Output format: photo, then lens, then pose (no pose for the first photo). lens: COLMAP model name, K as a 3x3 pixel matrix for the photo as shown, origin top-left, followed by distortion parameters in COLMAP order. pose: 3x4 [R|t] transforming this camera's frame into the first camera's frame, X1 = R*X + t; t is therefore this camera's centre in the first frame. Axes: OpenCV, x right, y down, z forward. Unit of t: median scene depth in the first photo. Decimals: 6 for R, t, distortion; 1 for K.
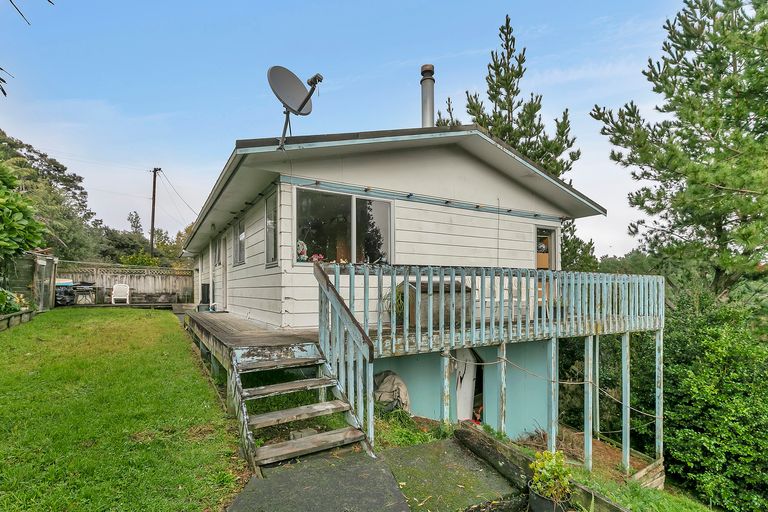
lens RADIAL K [[350.6, 0, 383.7], [0, 350.6, 256.7], [0, 0, 1]] dist [0.001024, 0.000297]
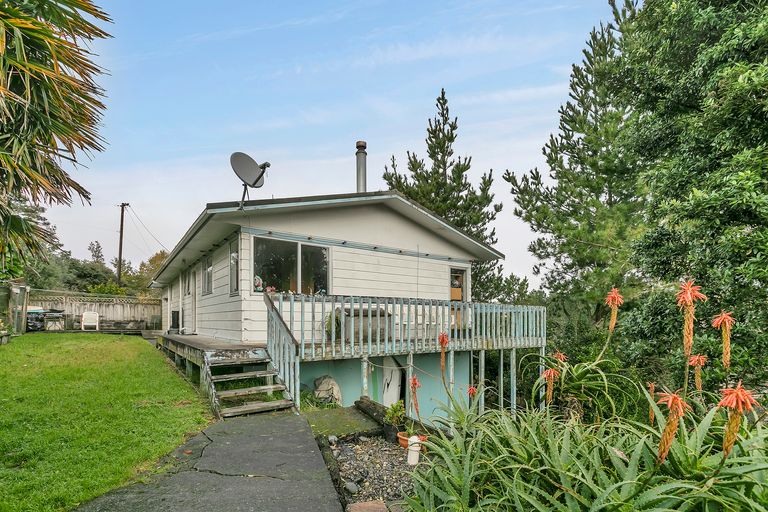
lens RADIAL K [[350.6, 0, 394.3], [0, 350.6, 295.7], [0, 0, 1]] dist [0.001024, 0.000297]
pose [[0.994310, 0.010849, 0.105973, 0.097304], [-0.012678, 0.999782, 0.016599, -0.000209], [-0.105770, -0.017849, 0.994230, -0.259439]]
